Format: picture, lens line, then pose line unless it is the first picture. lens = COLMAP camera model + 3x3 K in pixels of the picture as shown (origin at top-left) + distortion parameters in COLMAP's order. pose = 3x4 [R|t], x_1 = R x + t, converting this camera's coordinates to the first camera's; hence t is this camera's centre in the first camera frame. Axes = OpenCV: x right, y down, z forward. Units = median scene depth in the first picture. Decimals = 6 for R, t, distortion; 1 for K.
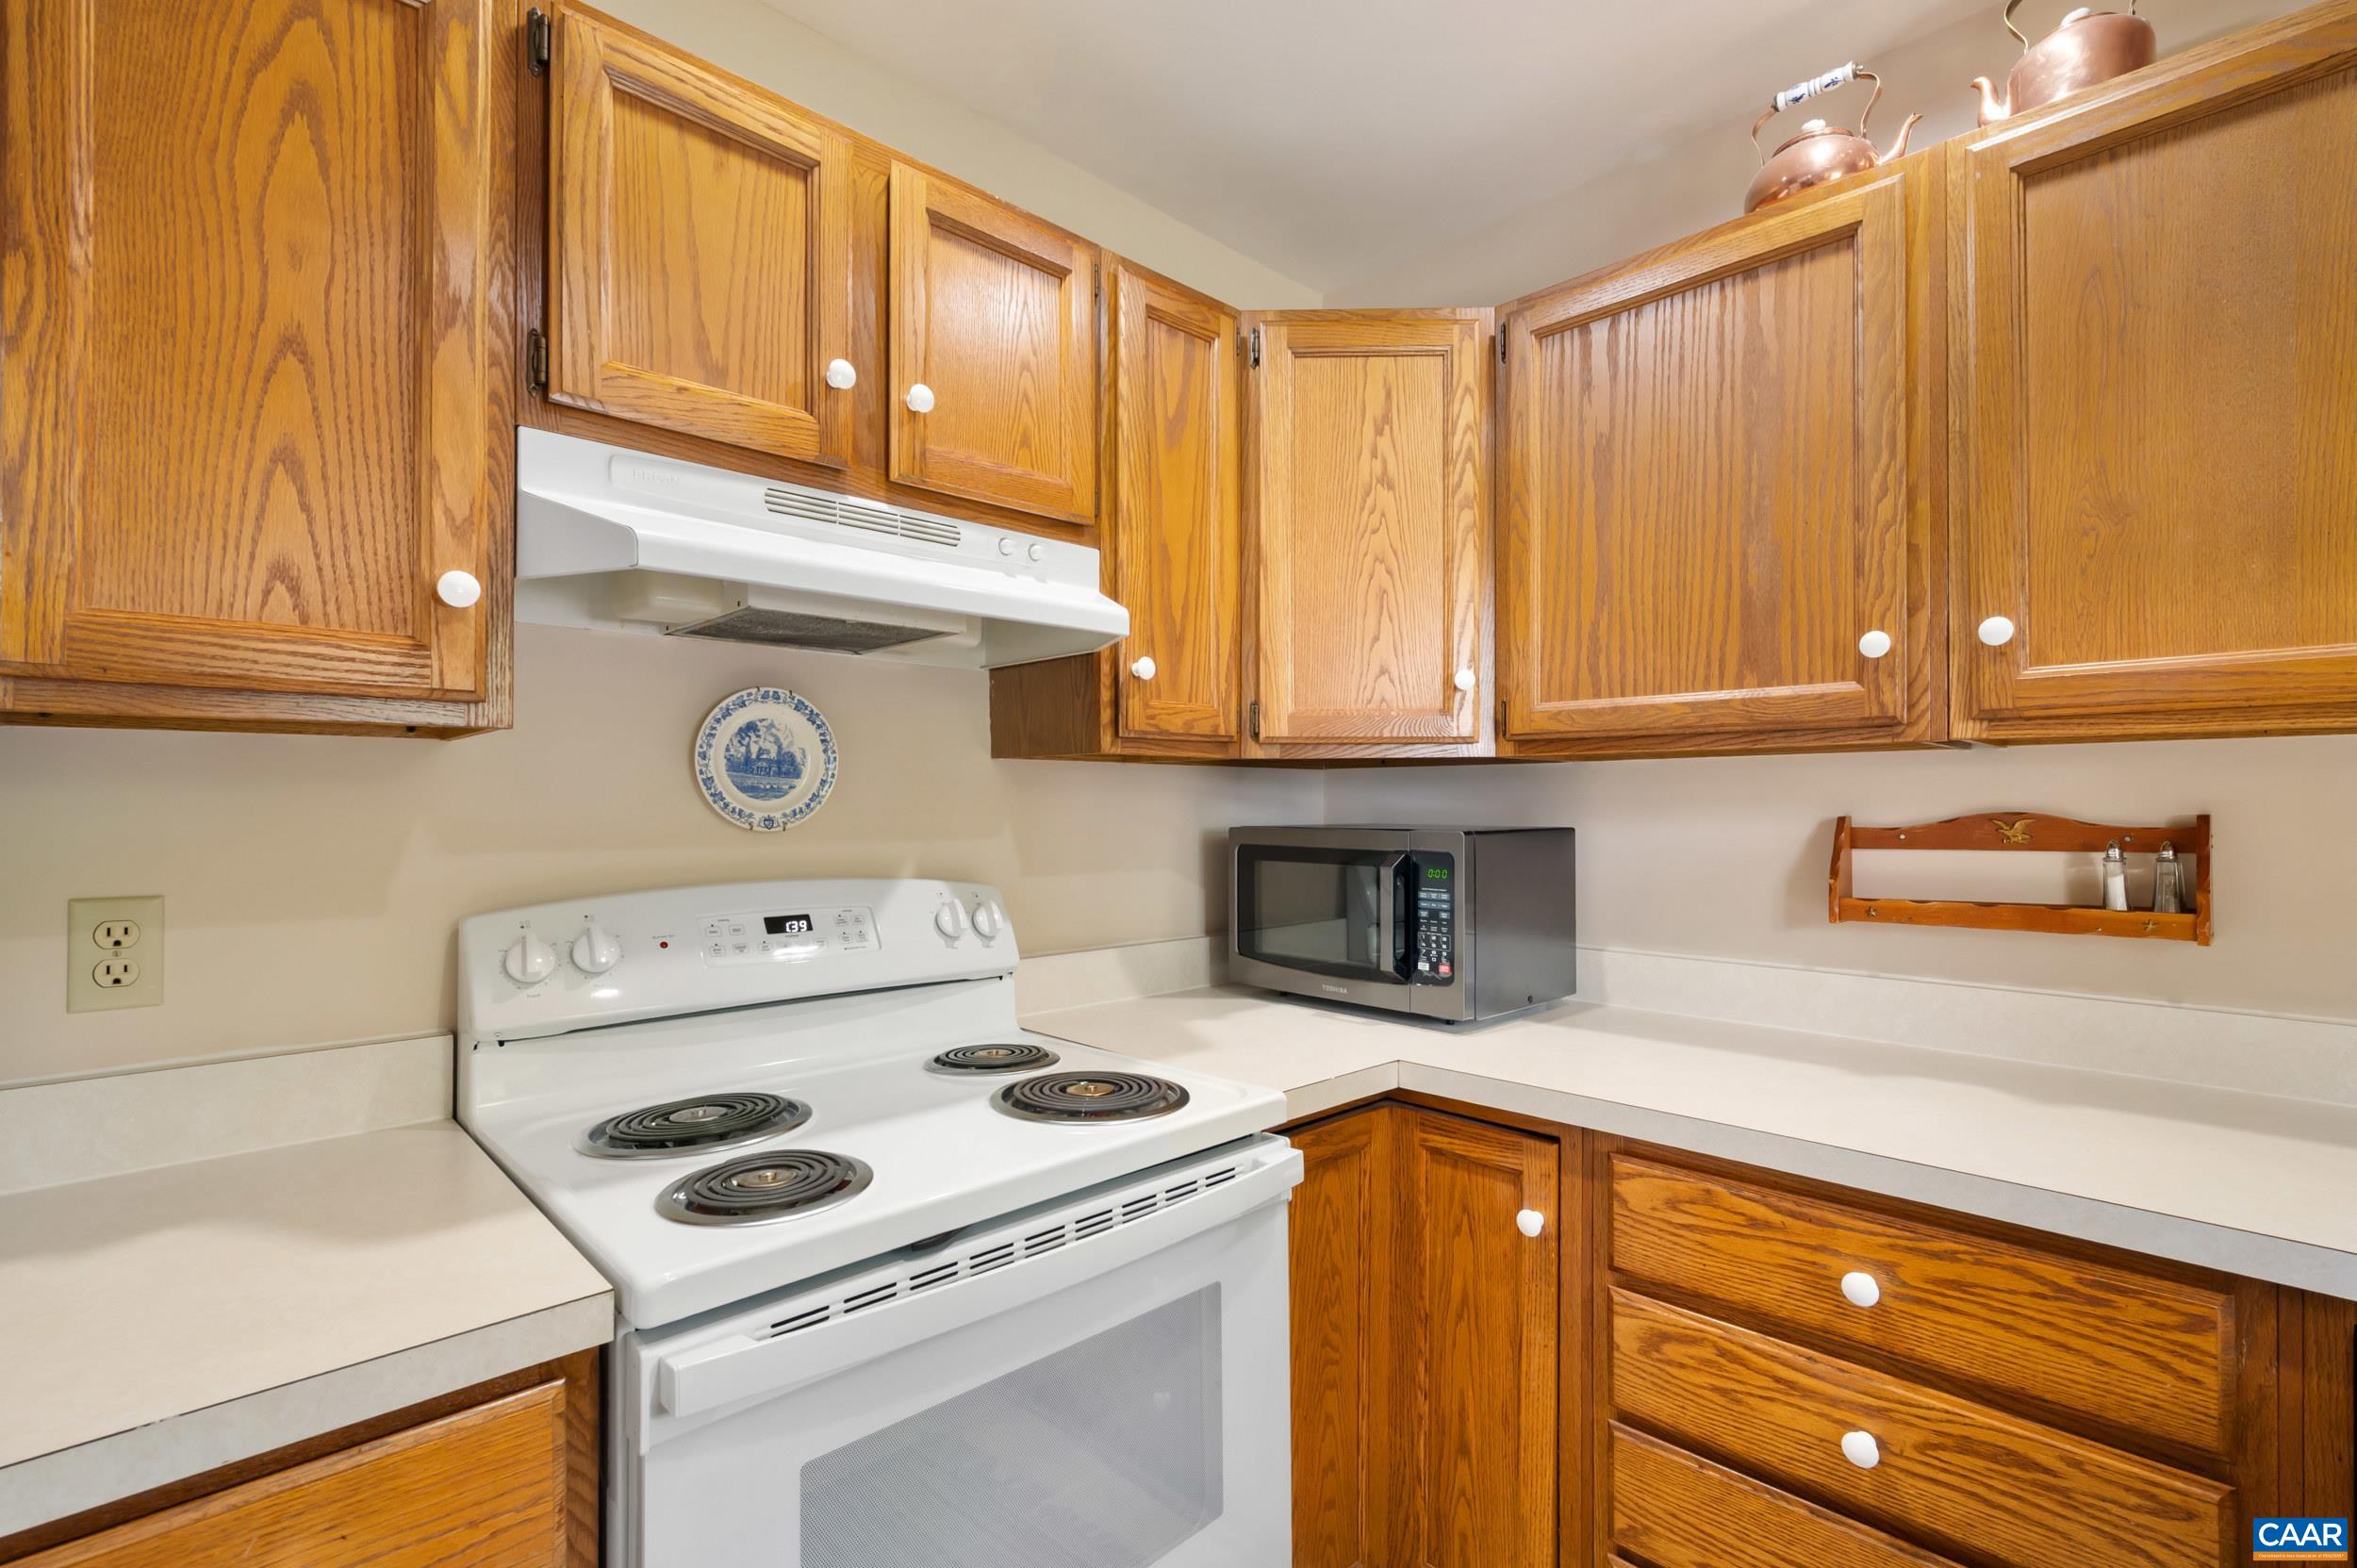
lens RADIAL K [[1061.9, 0, 1176.7], [0, 1061.9, 797.5], [0, 0, 1]] dist [-0.001039, 0.001508]
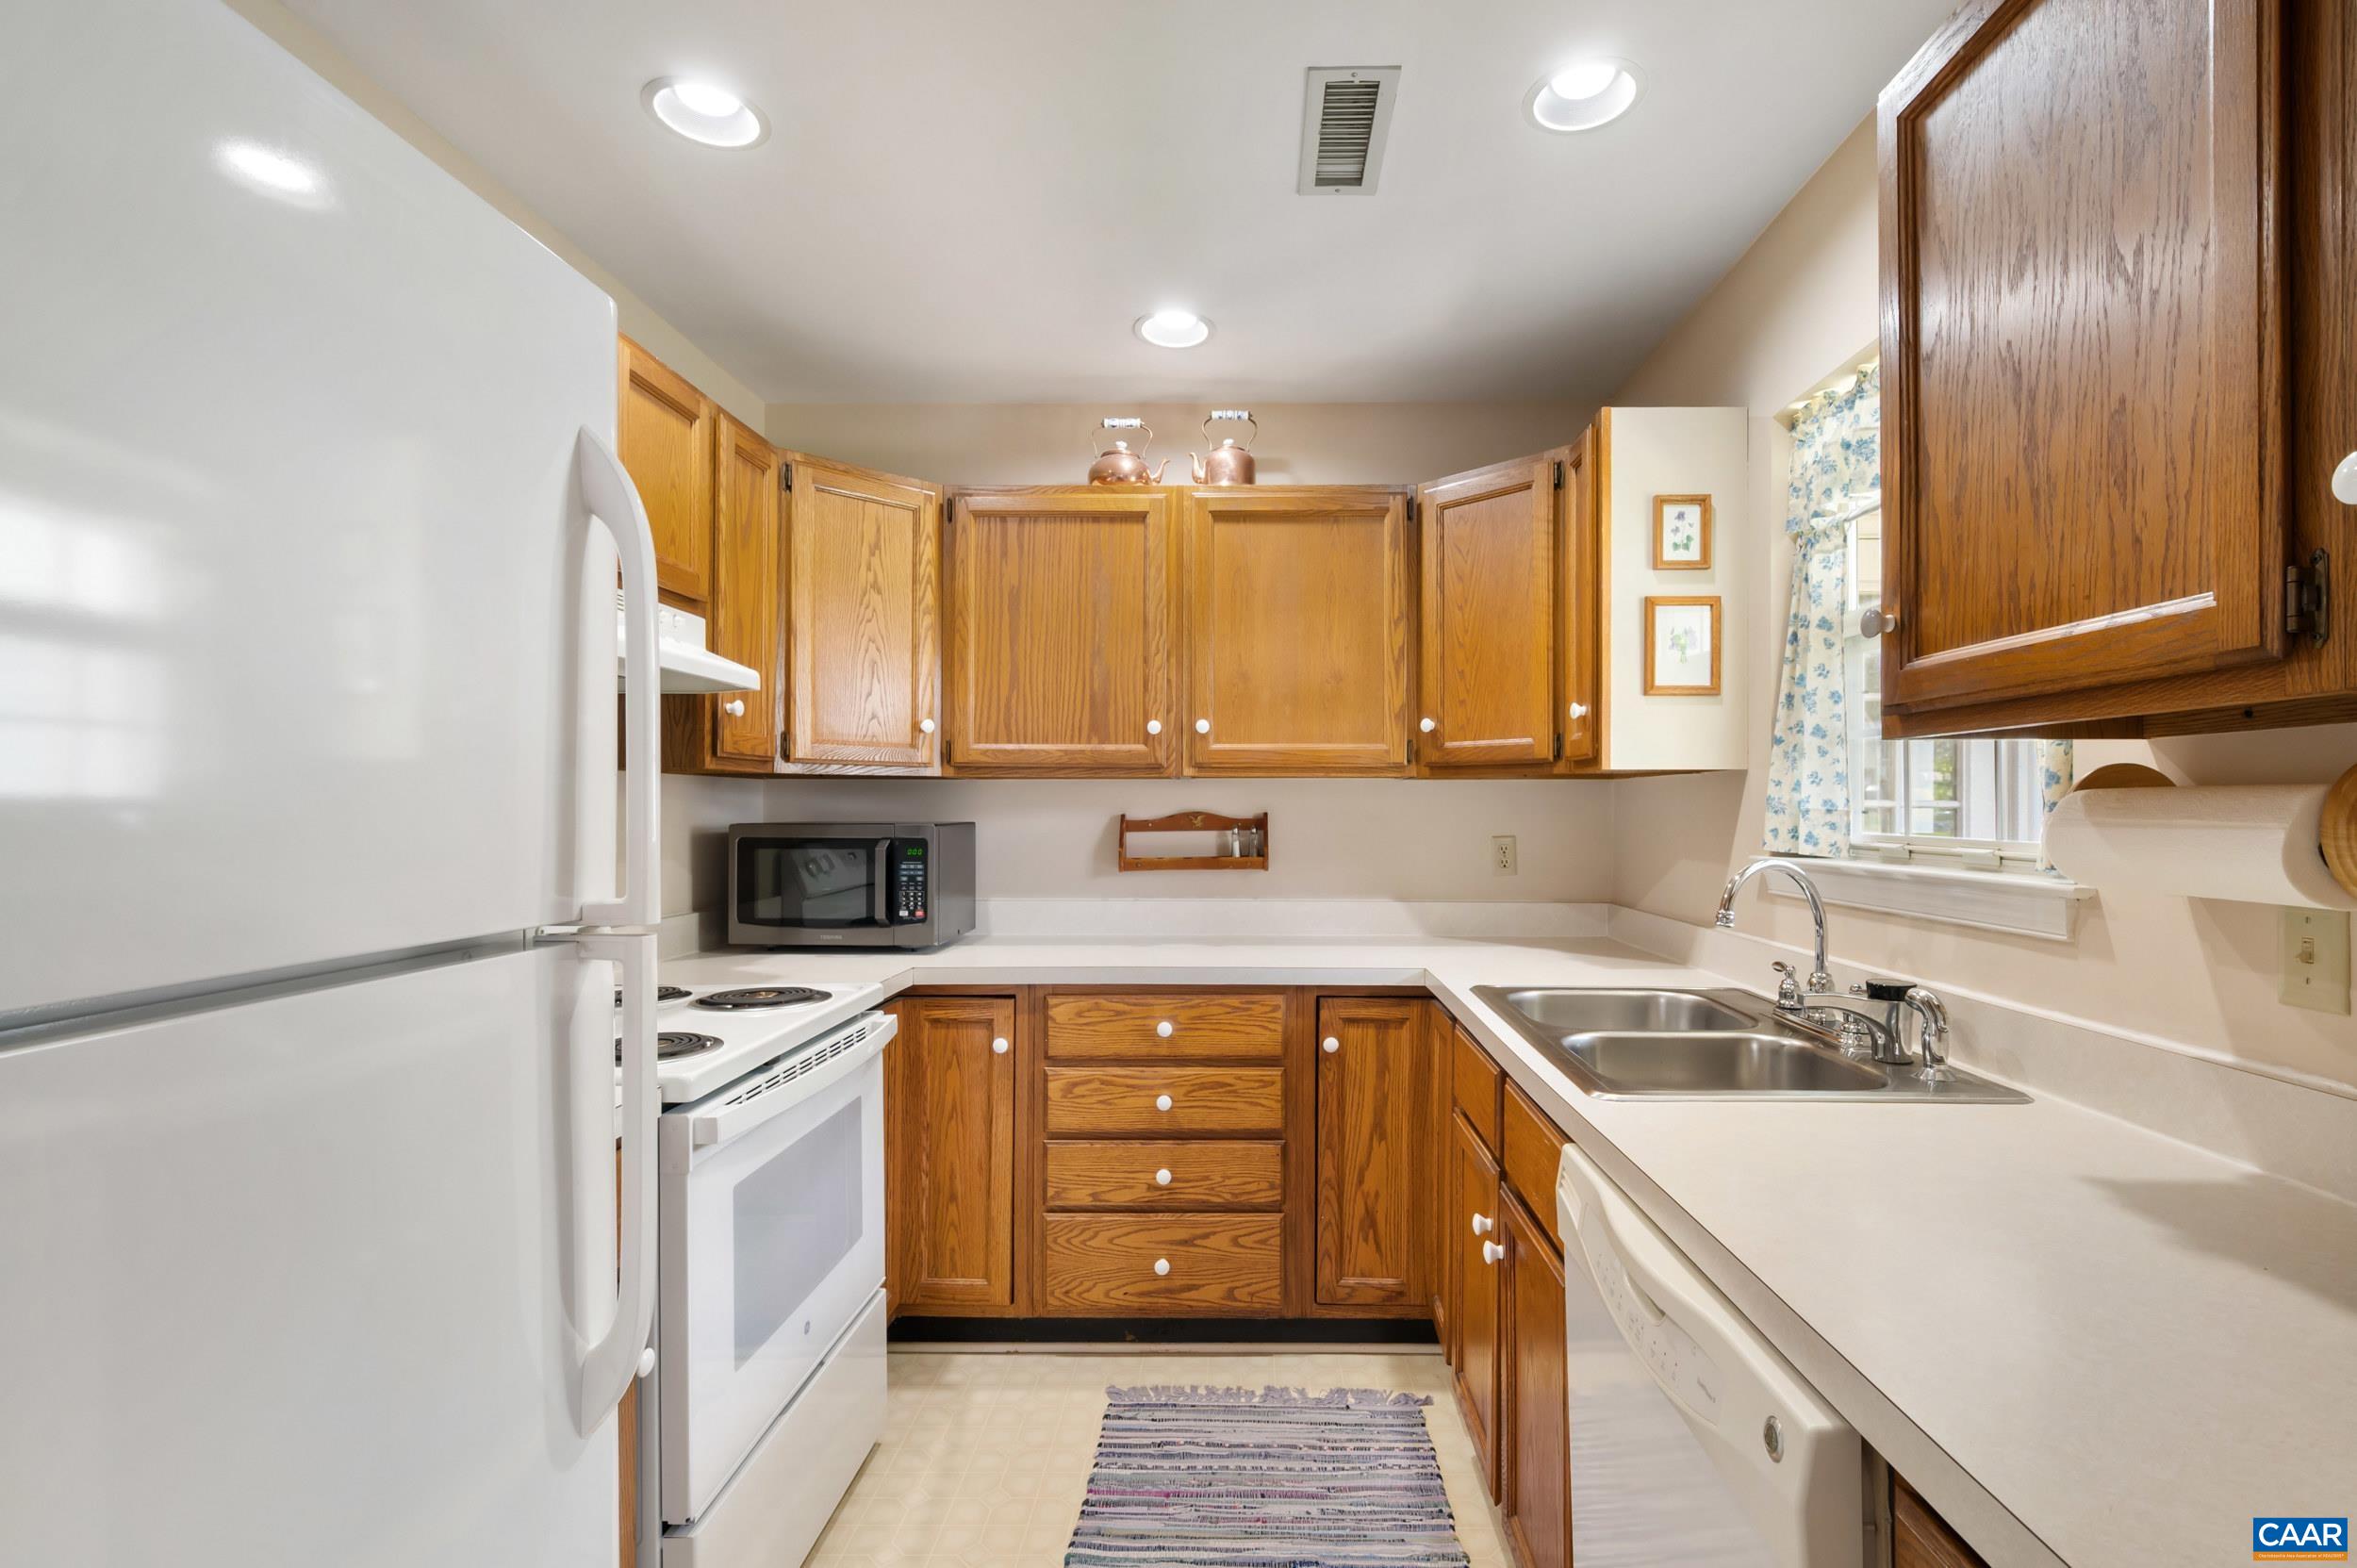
lens RADIAL K [[1061.9, 0, 1221.7], [0, 1061.9, 802.4], [0, 0, 1]] dist [-0.001039, 0.001508]
pose [[0.712926, 0.005732, 0.701216, -0.606877], [-0.007025, 0.999975, -0.001032, -0.001734], [-0.701205, -0.004190, 0.712948, -0.479221]]
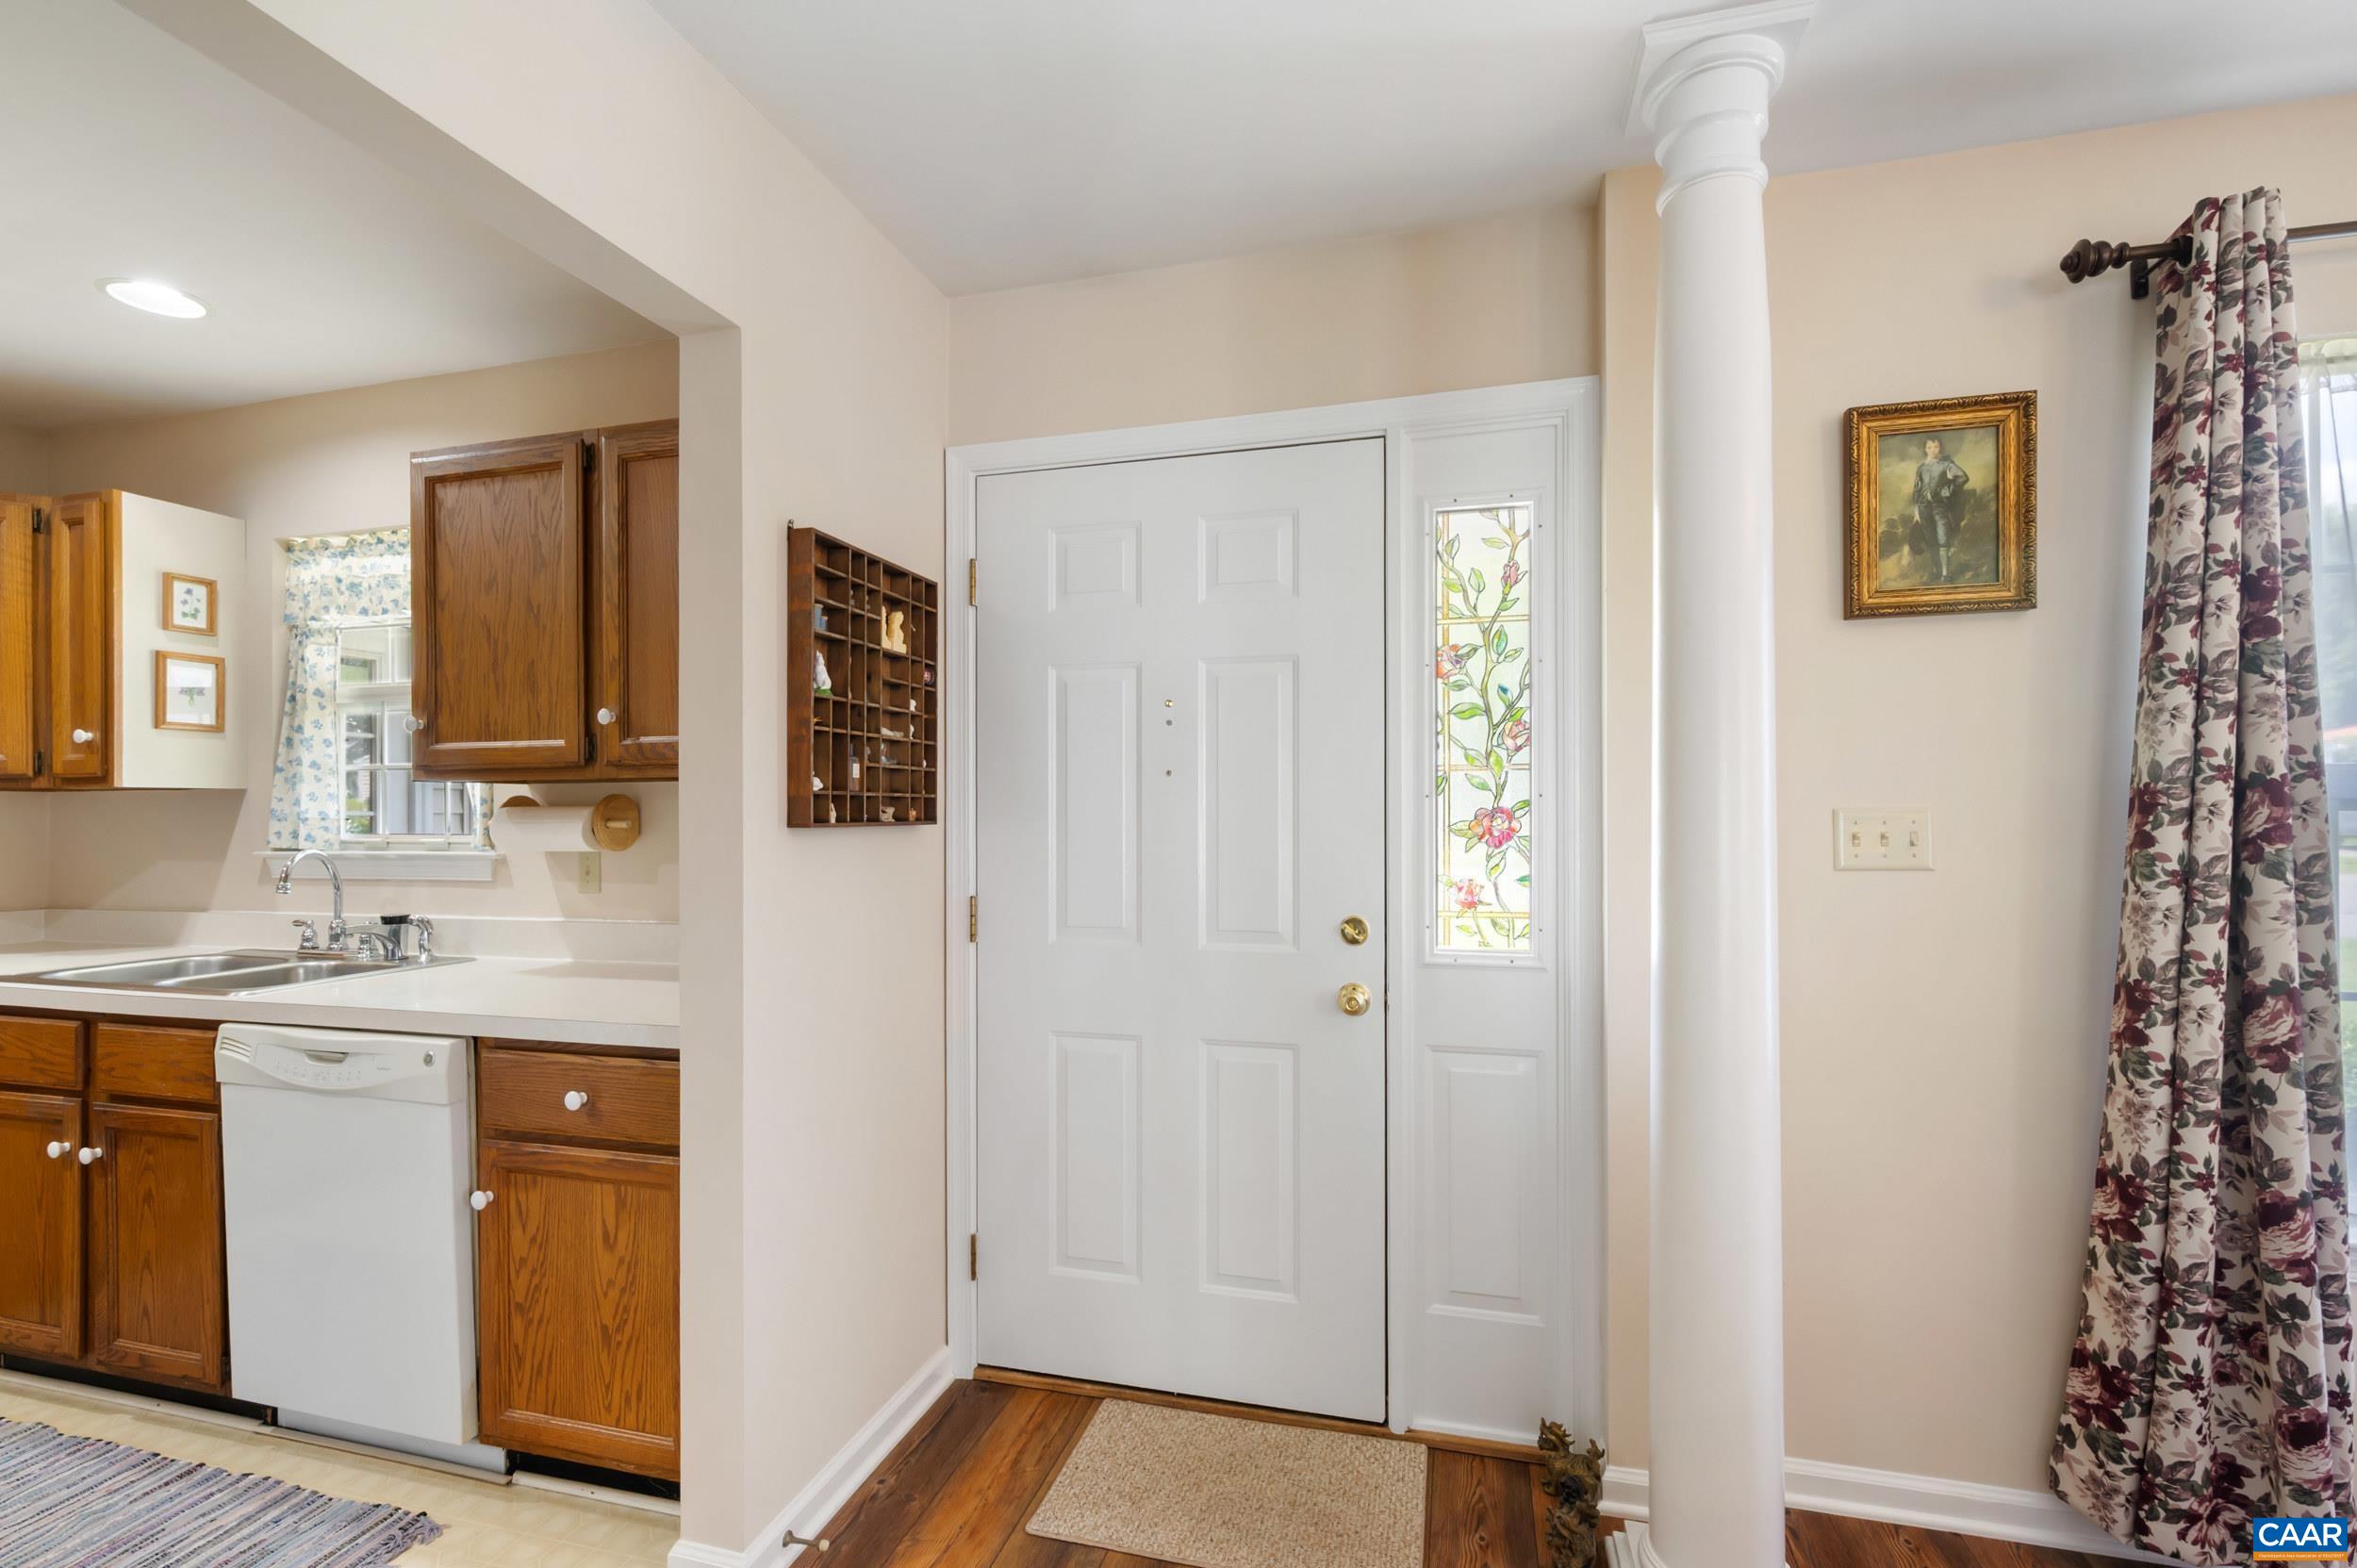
lens RADIAL K [[1061.9, 0, 1184.4], [0, 1061.9, 814.4], [0, 0, 1]] dist [-0.001039, 0.001508]
pose [[-0.509635, 0.004803, 0.860378, -1.662143], [0.001027, 0.999987, -0.004973, 0.005292], [-0.860390, -0.001651, -0.509633, -0.437864]]
